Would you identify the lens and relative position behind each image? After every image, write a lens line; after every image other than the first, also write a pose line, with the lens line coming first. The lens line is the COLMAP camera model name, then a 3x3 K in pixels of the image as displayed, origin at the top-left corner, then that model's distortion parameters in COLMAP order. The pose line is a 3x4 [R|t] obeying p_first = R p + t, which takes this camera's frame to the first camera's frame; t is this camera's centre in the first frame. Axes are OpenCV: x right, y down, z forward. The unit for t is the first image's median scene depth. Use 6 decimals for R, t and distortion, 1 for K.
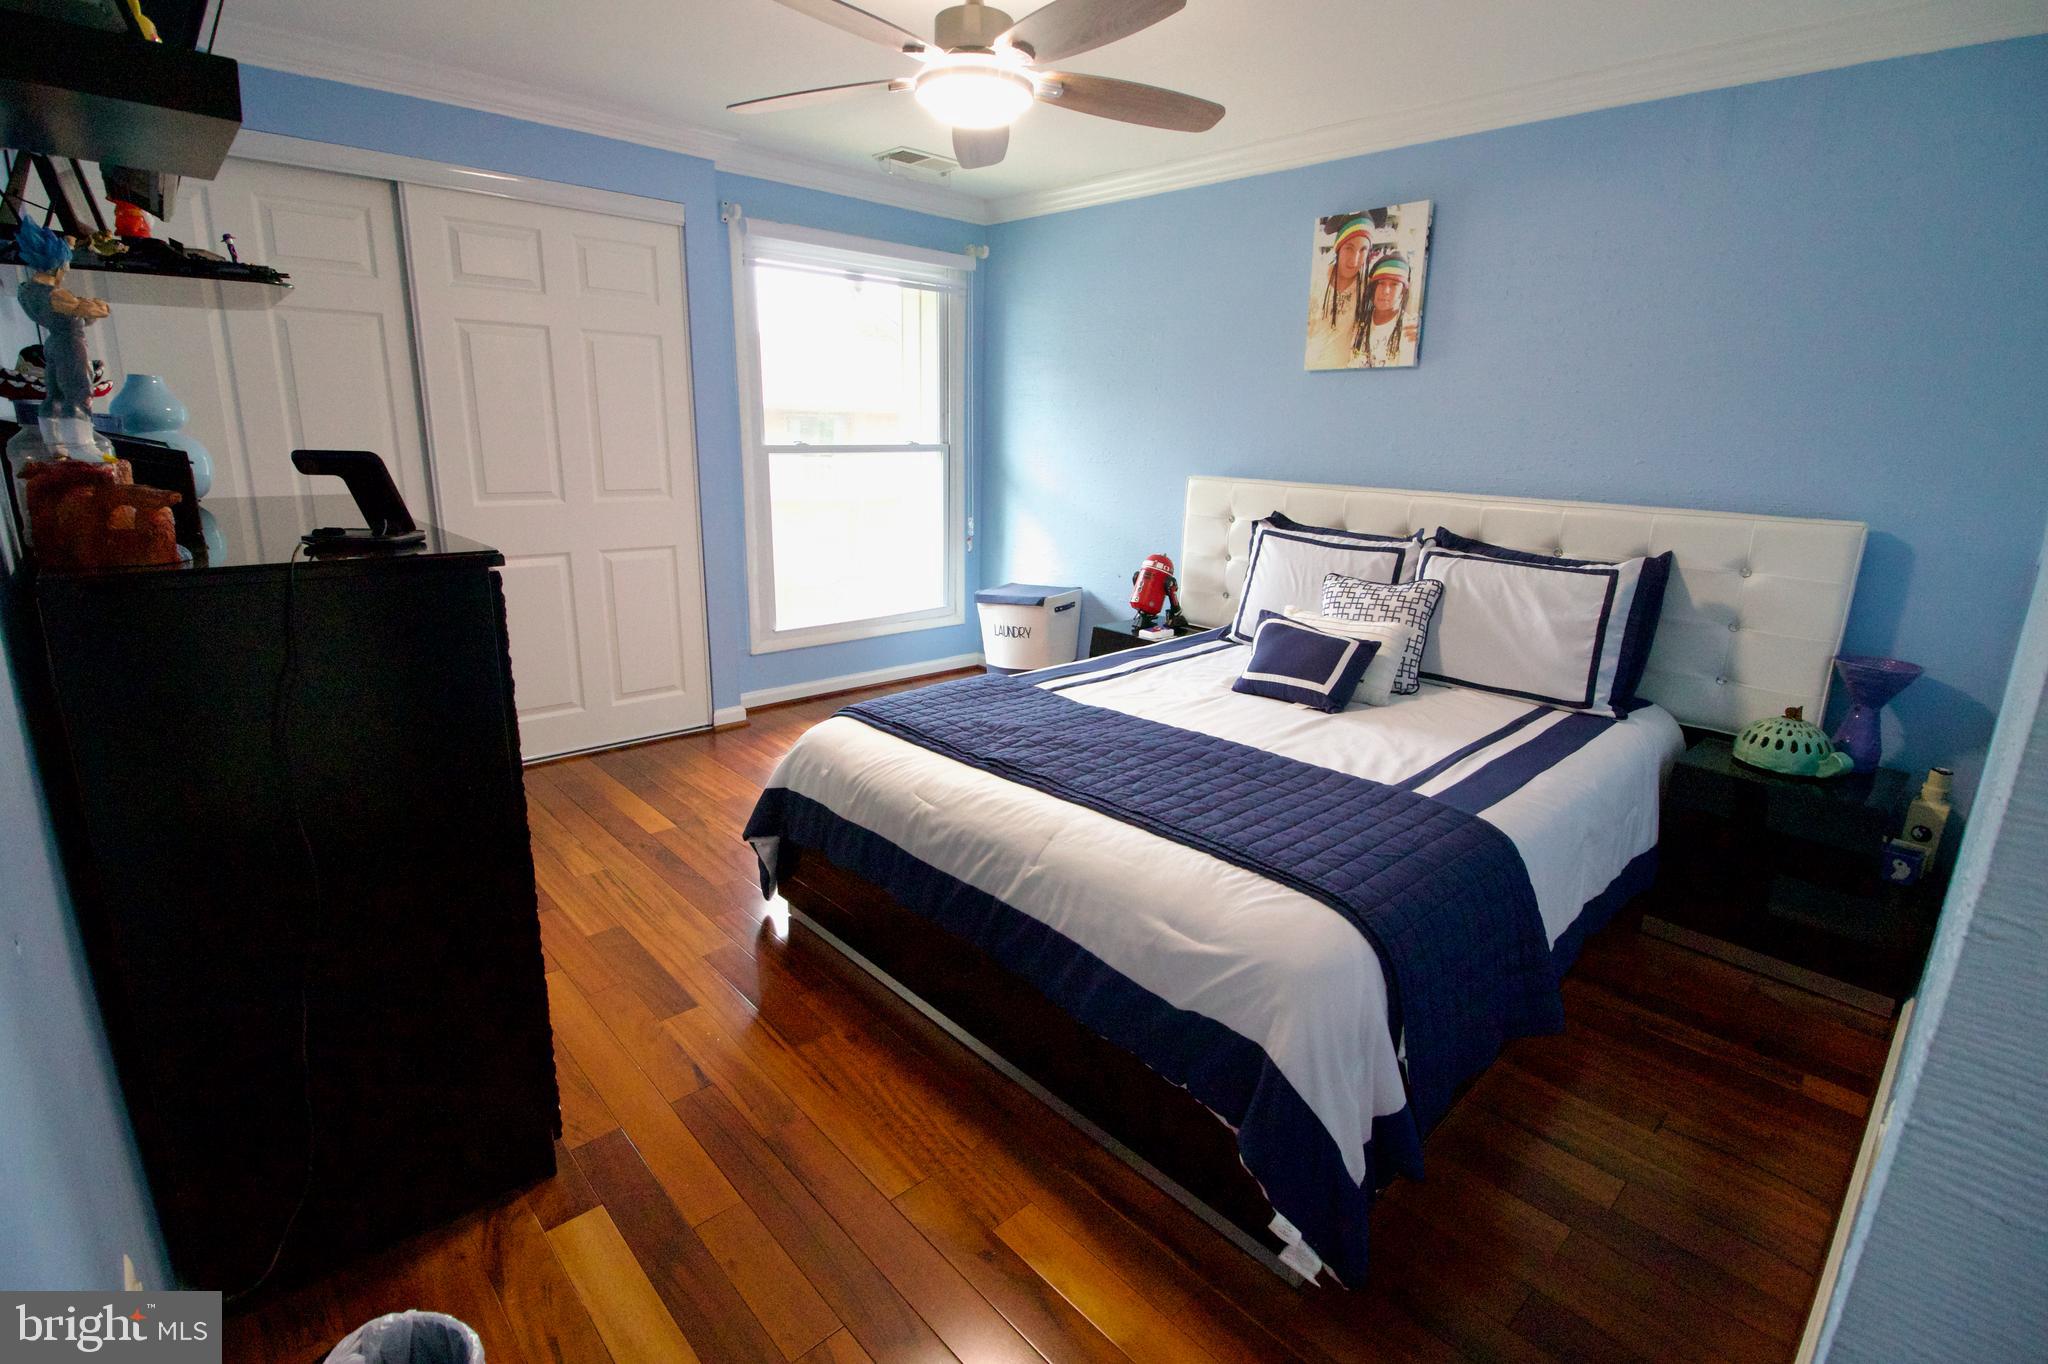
lens RADIAL K [[957.9, 0, 1023.0], [0, 957.9, 682.4], [0, 0, 1]] dist [-0.005081, -0.006052]
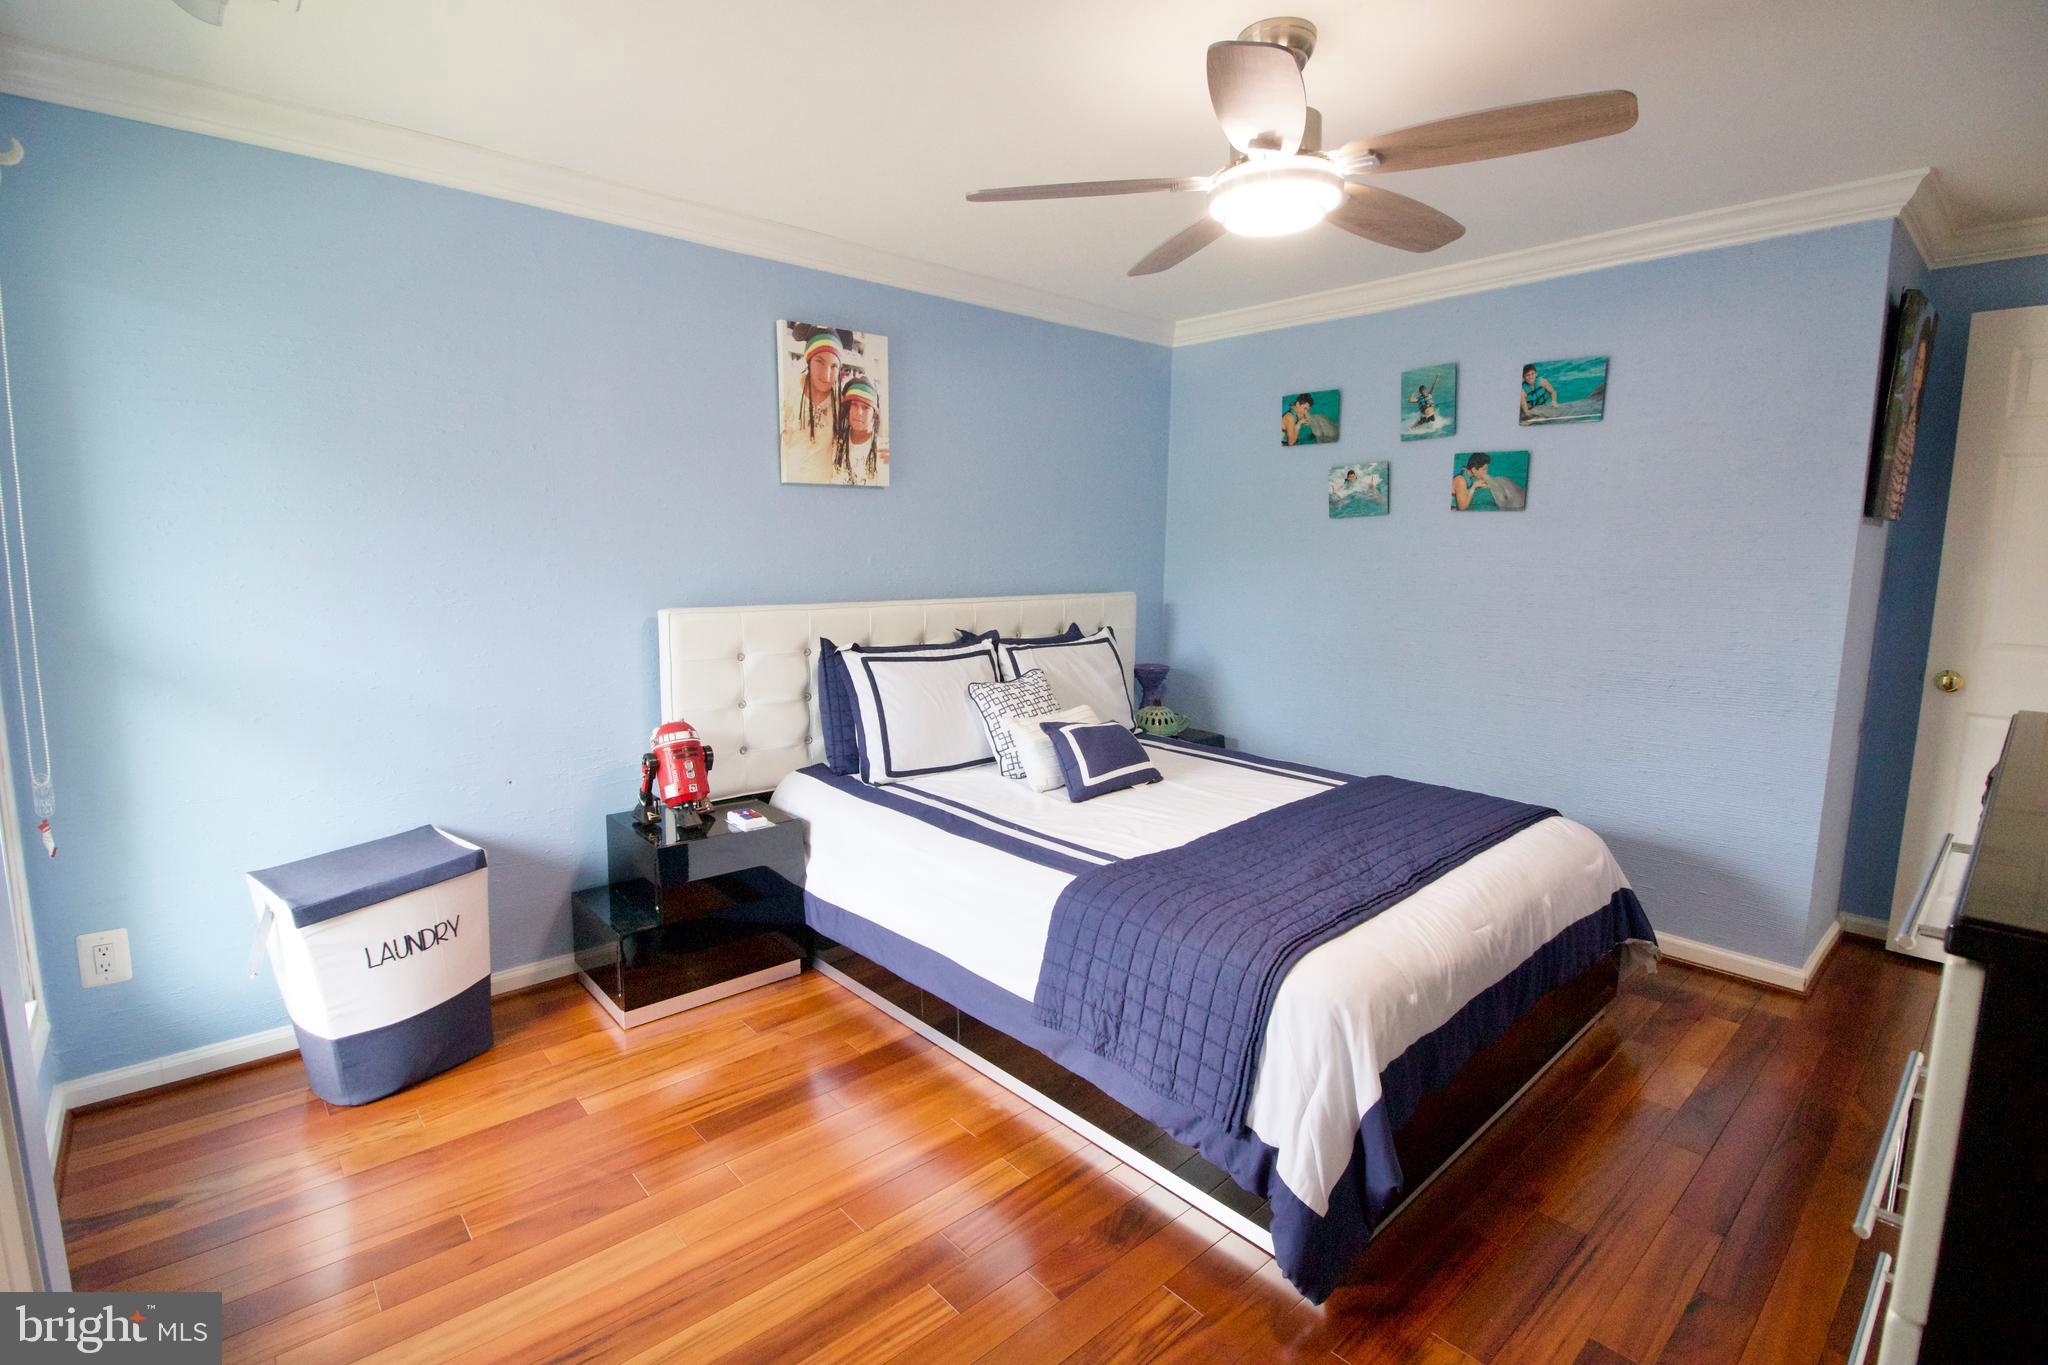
lens RADIAL K [[957.9, 0, 1019.5], [0, 957.9, 677.3], [0, 0, 1]] dist [-0.005081, -0.006052]
pose [[0.012776, -0.160043, 0.987027, -0.655607], [0.250115, 0.956240, 0.151813, -0.248308], [-0.968132, 0.244931, 0.052246, 0.837512]]
